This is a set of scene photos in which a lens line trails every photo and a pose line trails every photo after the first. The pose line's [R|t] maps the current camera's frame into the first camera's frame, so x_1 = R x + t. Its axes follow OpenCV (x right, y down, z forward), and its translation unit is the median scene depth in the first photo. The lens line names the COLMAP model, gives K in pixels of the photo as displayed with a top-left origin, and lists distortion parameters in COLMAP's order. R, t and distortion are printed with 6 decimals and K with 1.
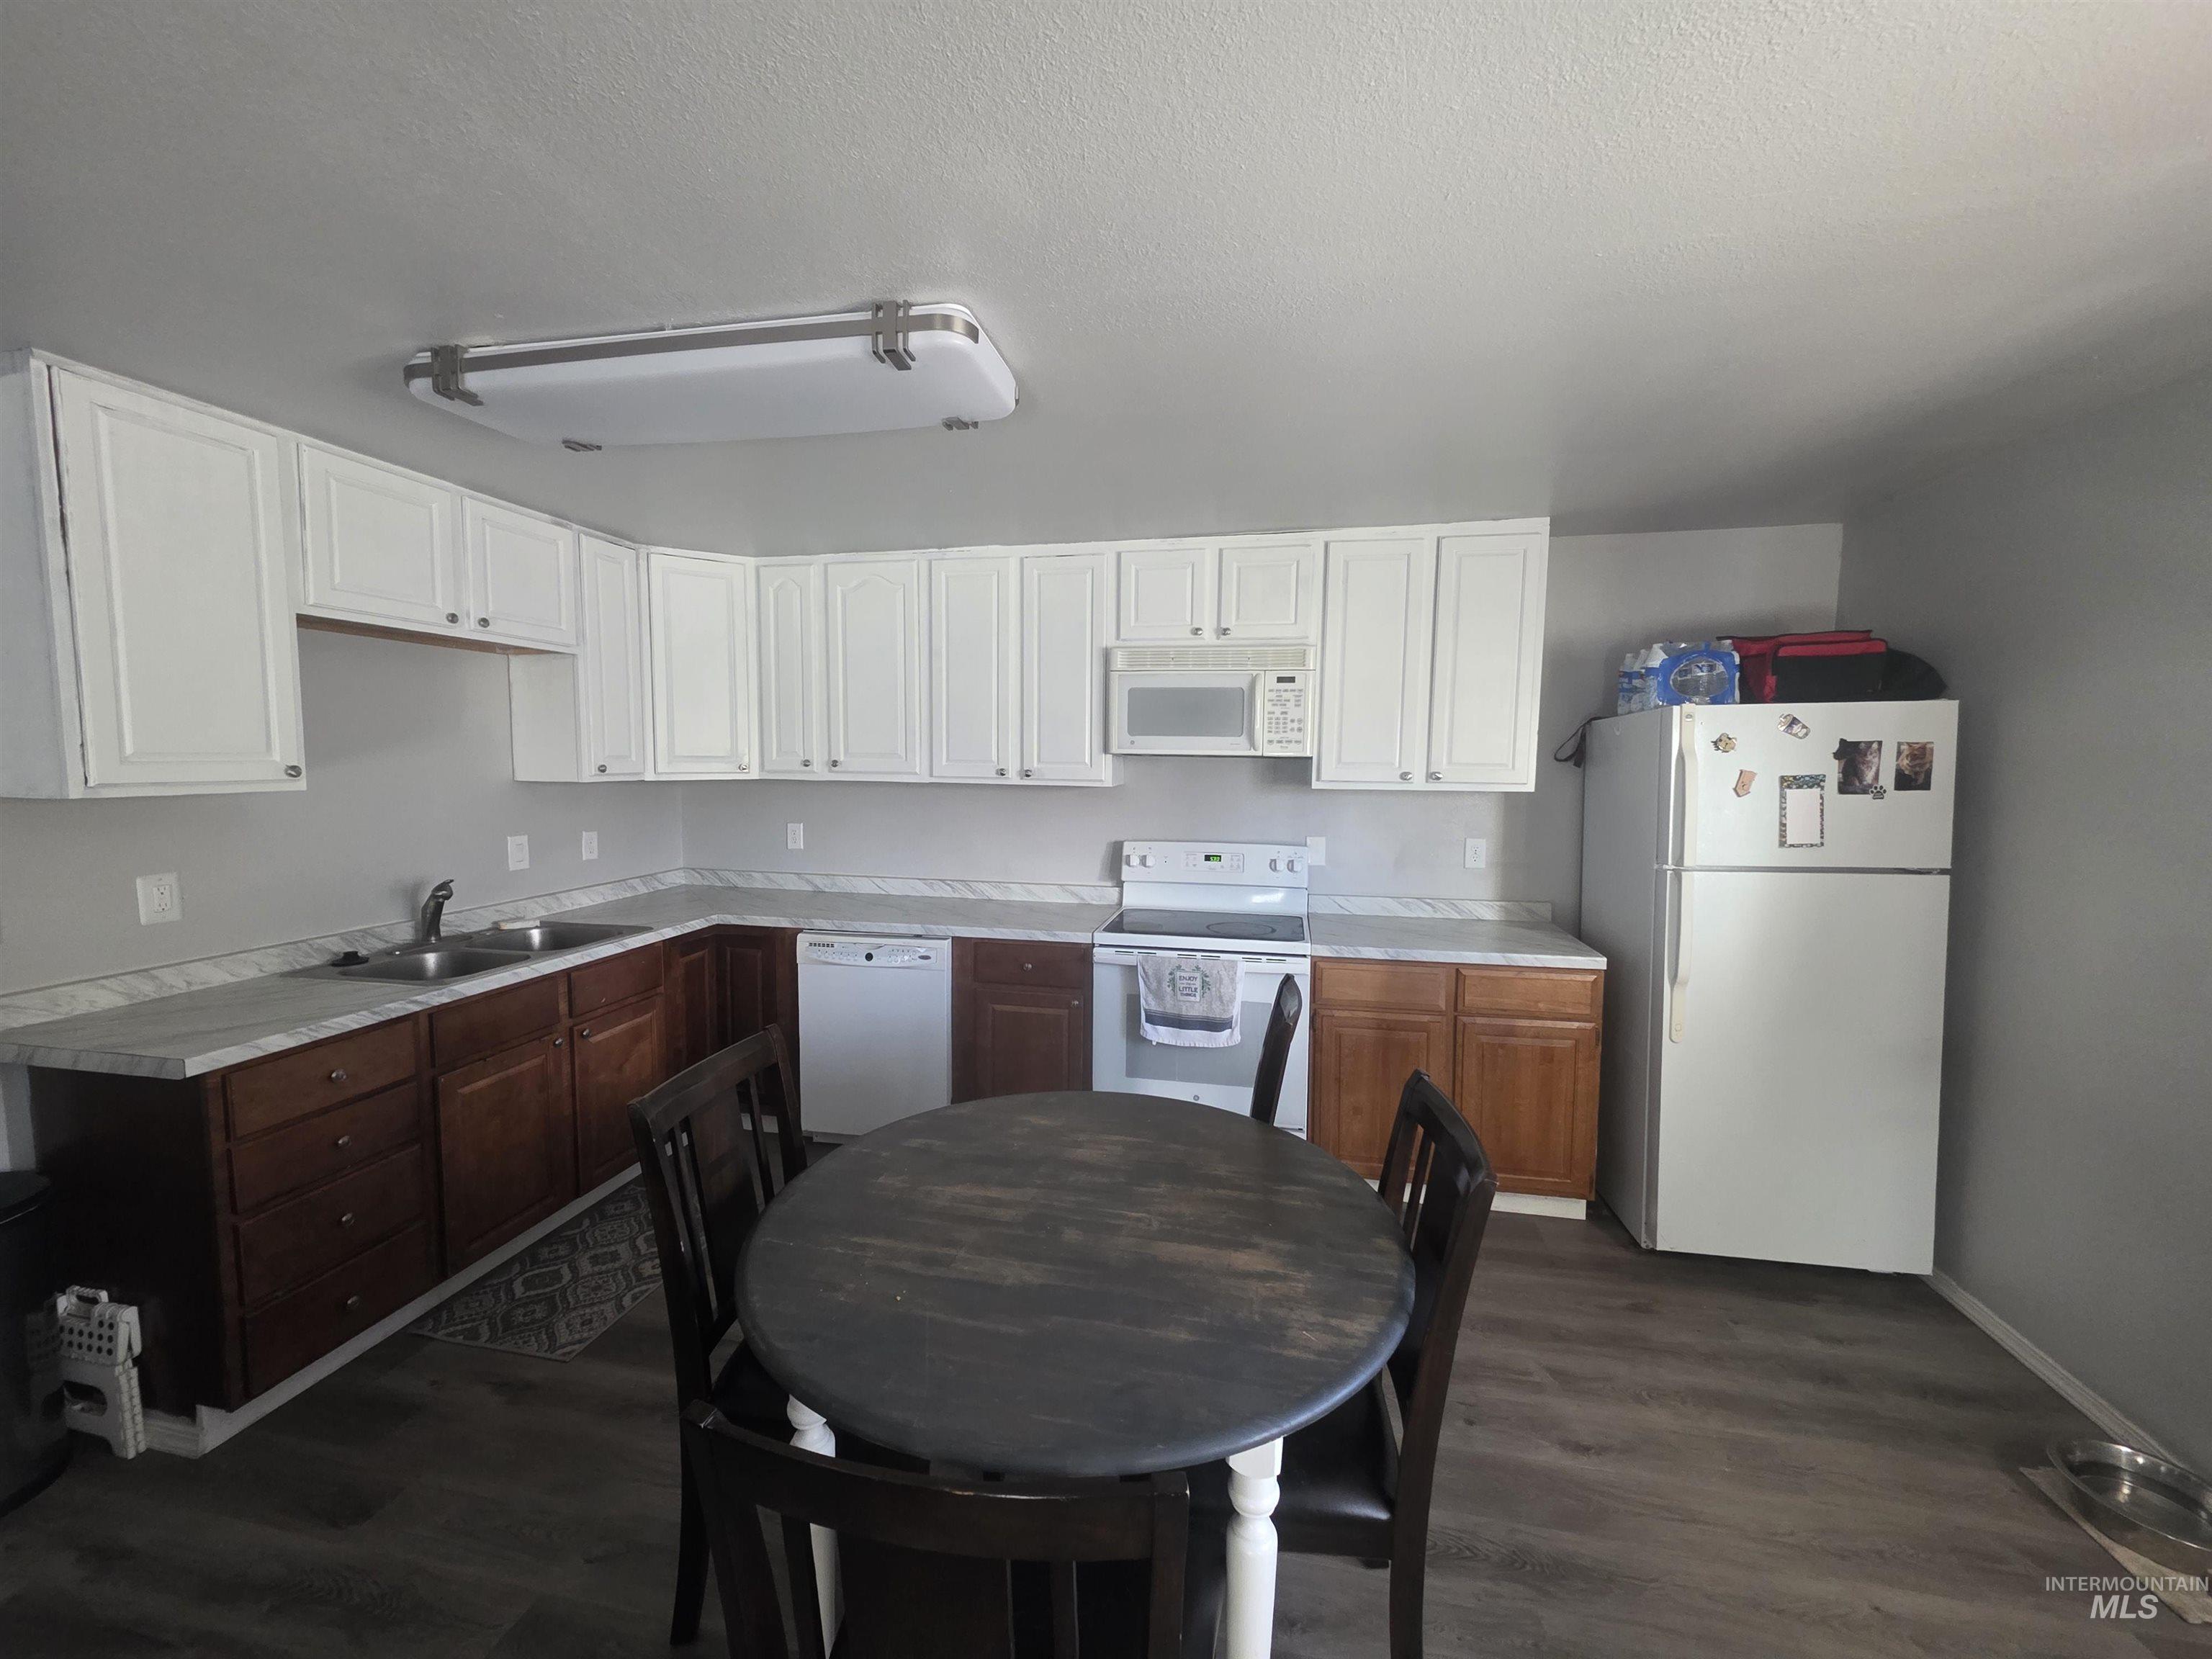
lens RADIAL K [[878.9, 0, 1097.7], [0, 878.9, 828.1], [0, 0, 1]] dist [0.002656, -0.000384]
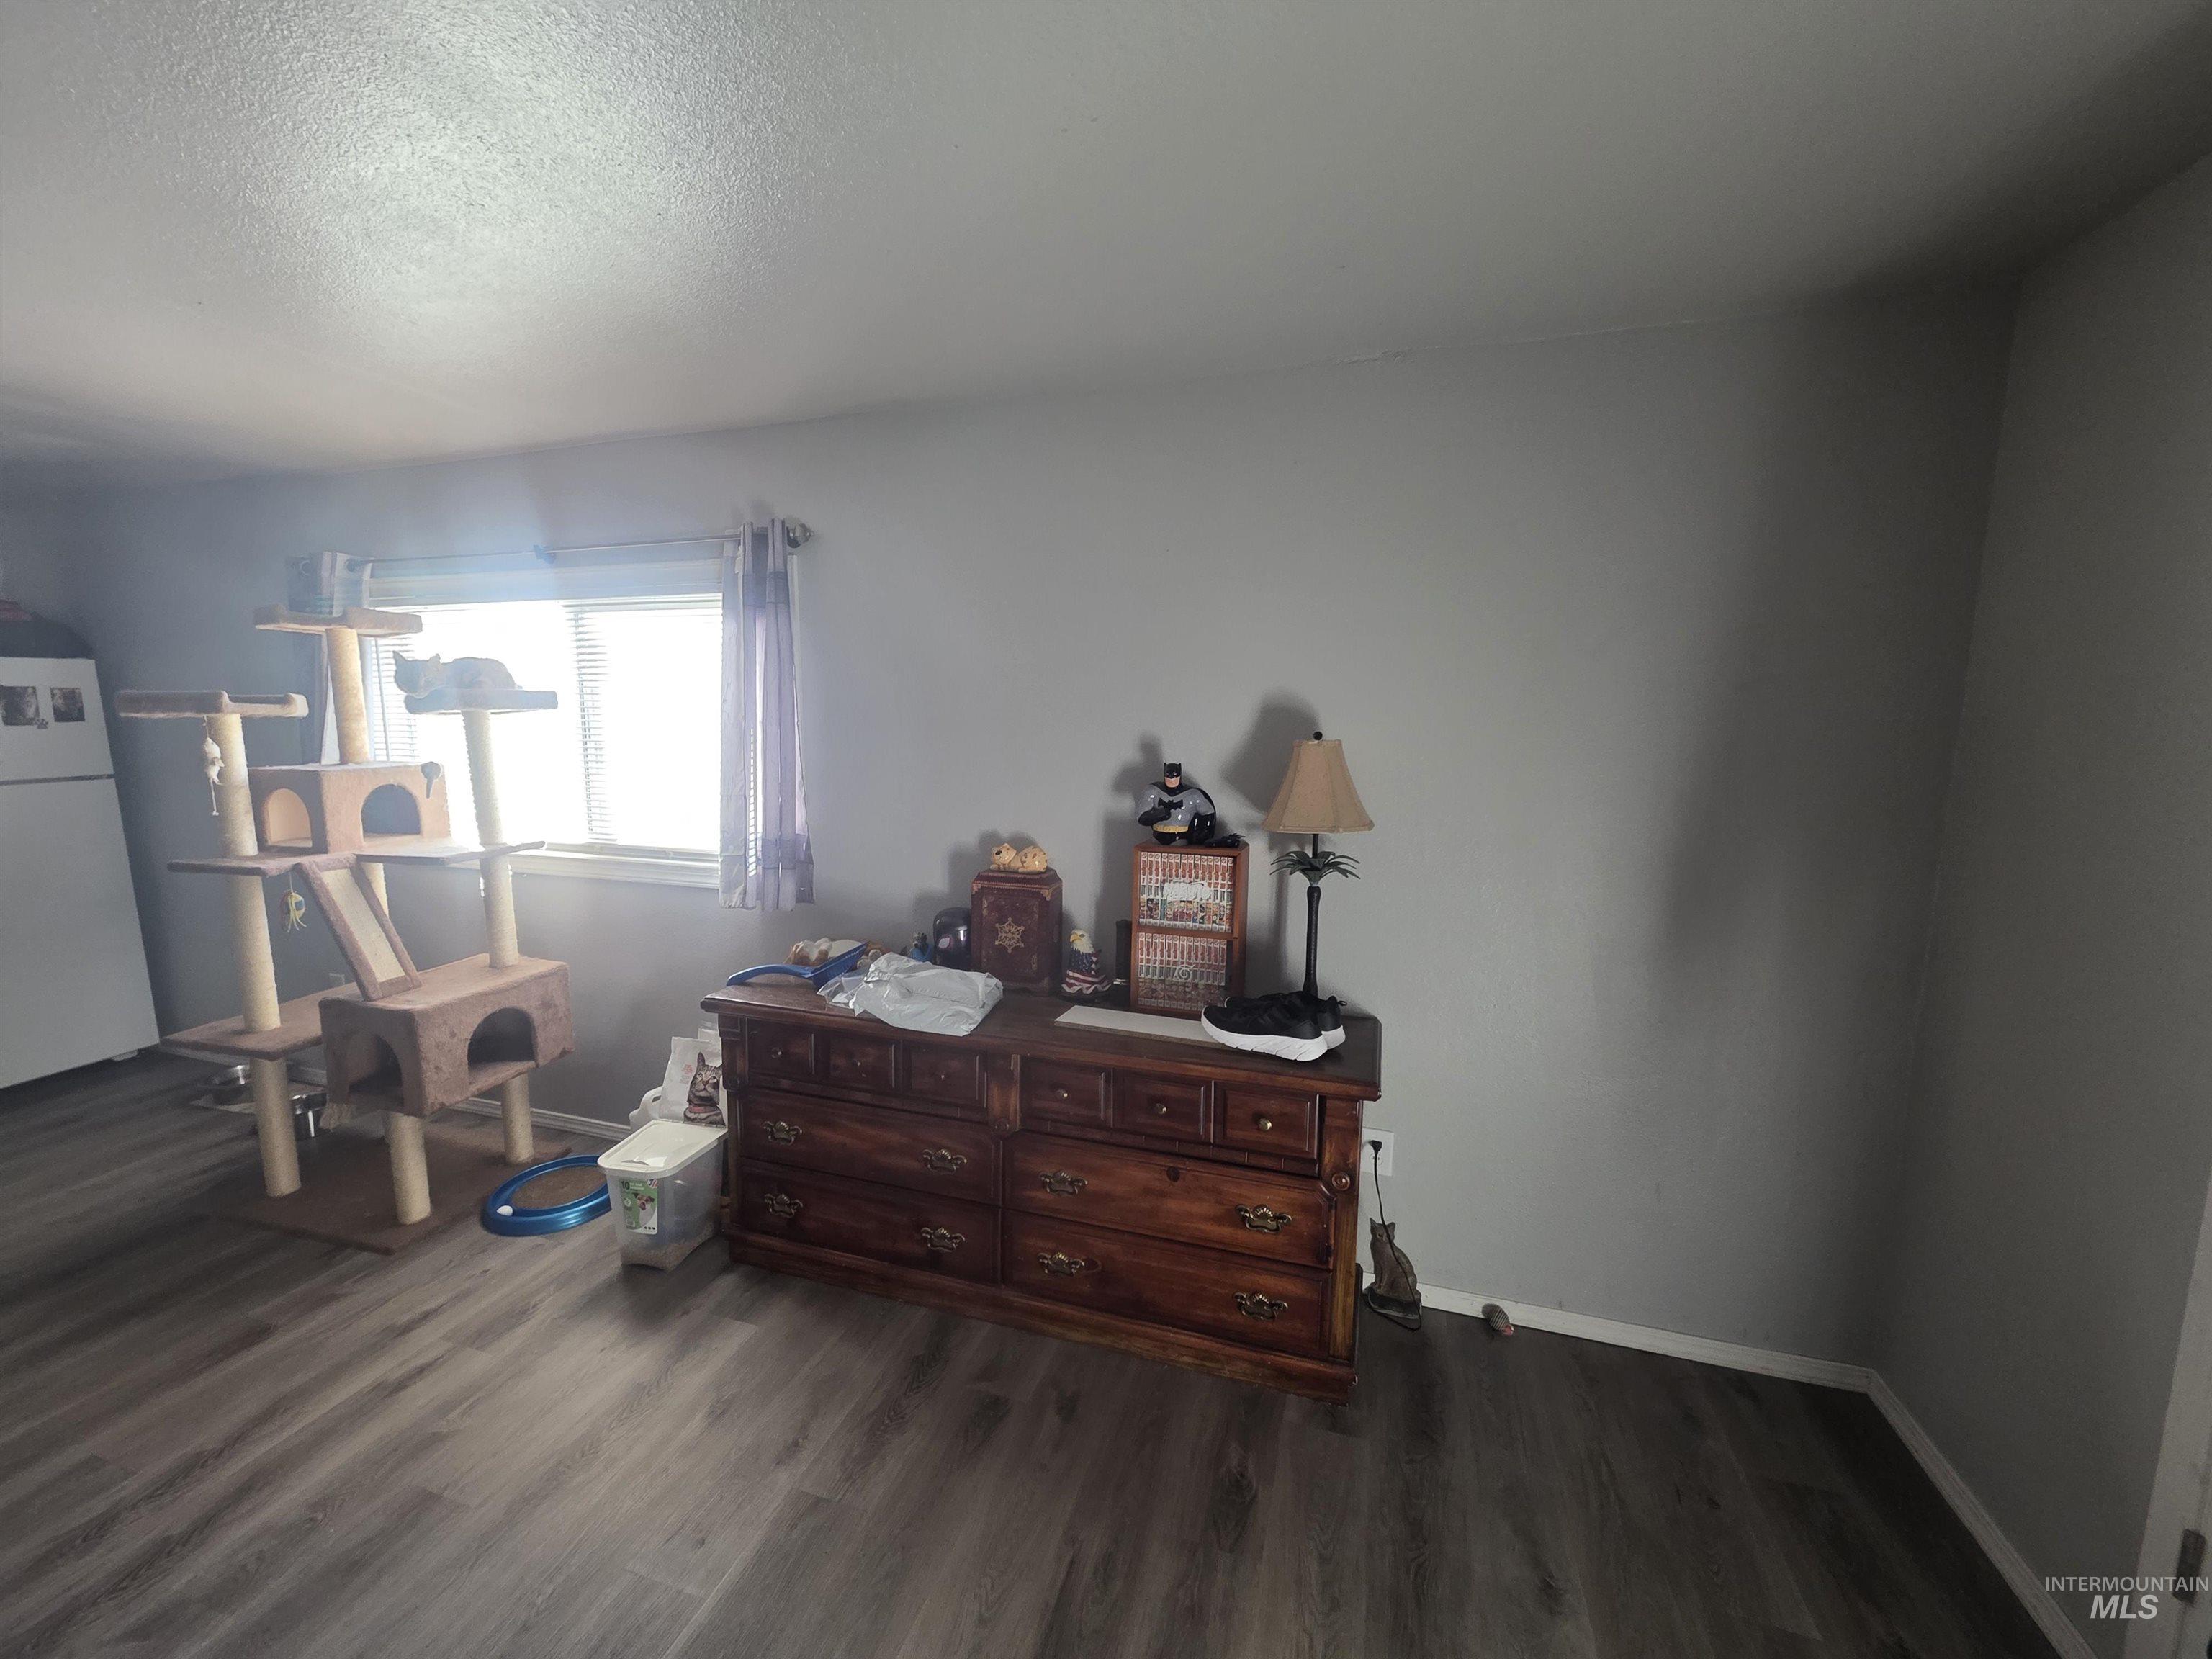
lens RADIAL K [[878.9, 0, 1106.4], [0, 878.9, 818.4], [0, 0, 1]] dist [0.002656, -0.000384]
pose [[0.104617, -0.135544, 0.985233, -0.330116], [0.078351, 0.988713, 0.127703, 0.061706], [-0.991421, 0.063834, 0.114056, -0.822551]]
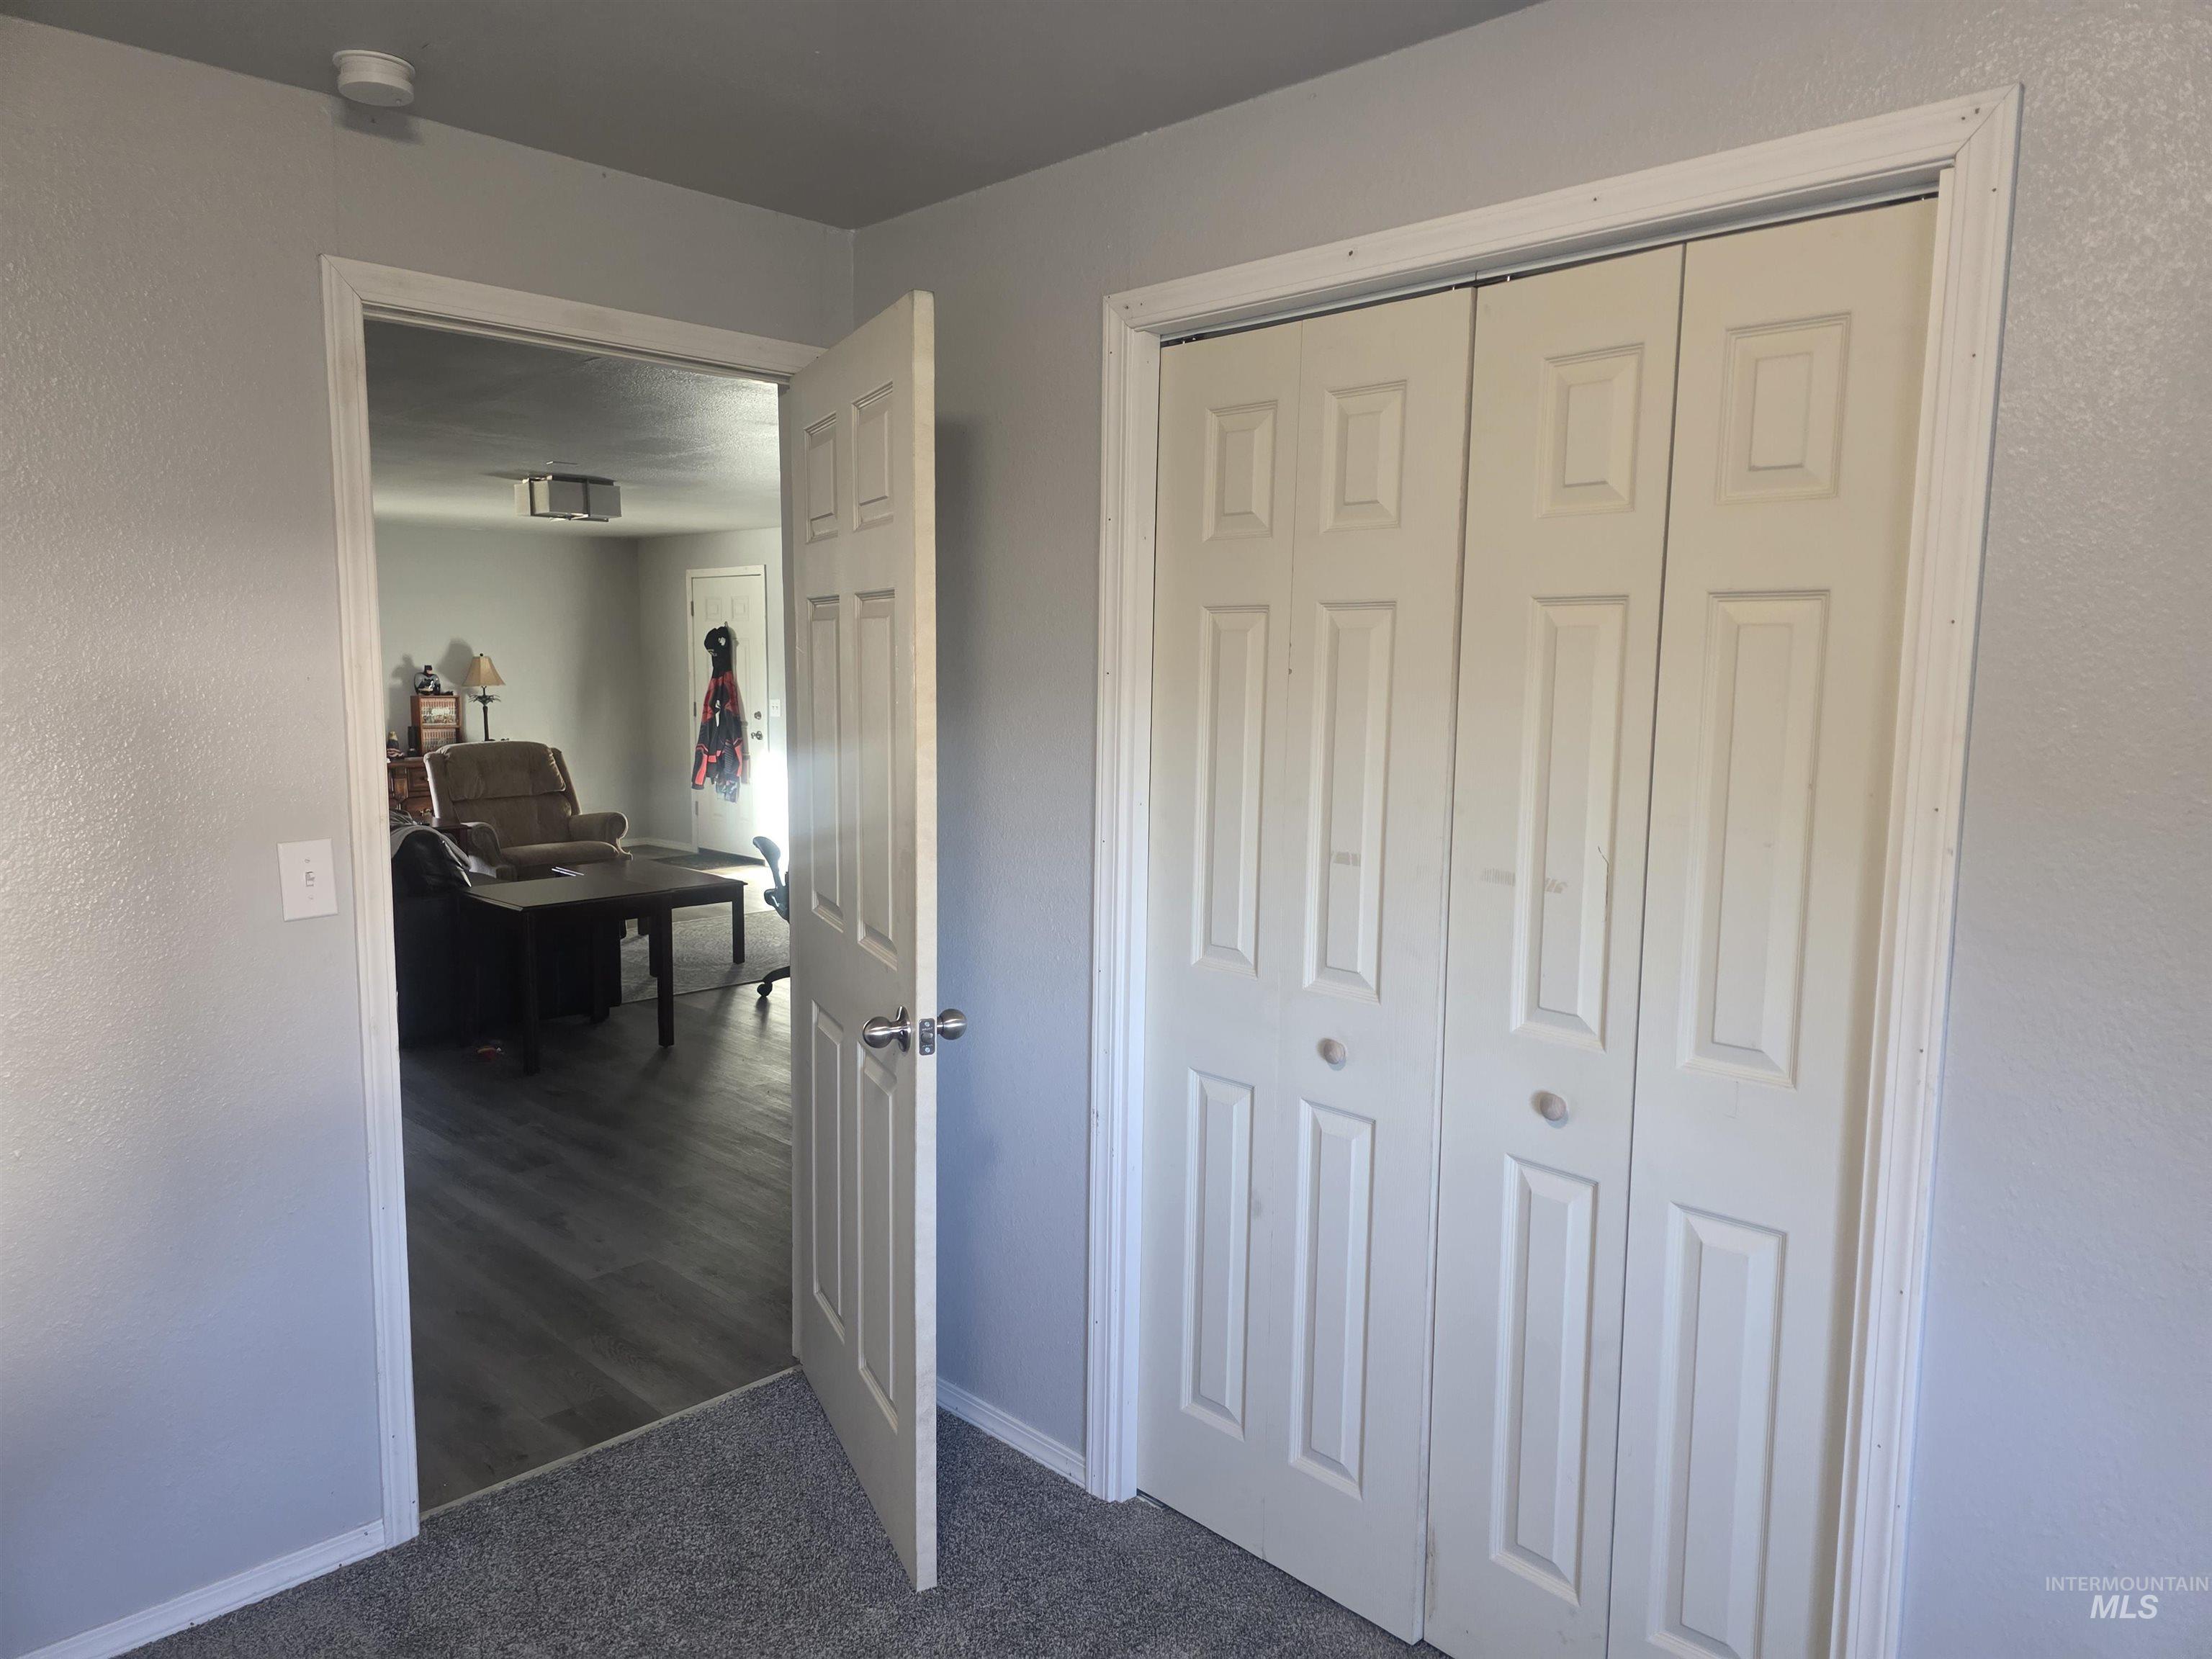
lens RADIAL K [[1479.4, 0, 1106.5], [0, 1479.4, 830.1], [0, 0, 1]] dist [0.002427, 0.000321]
pose [[-0.839545, -0.081468, 0.537148, -3.209174], [0.022477, 0.982638, 0.184165, -0.134251], [-0.542826, 0.166689, -0.823137, 1.611990]]
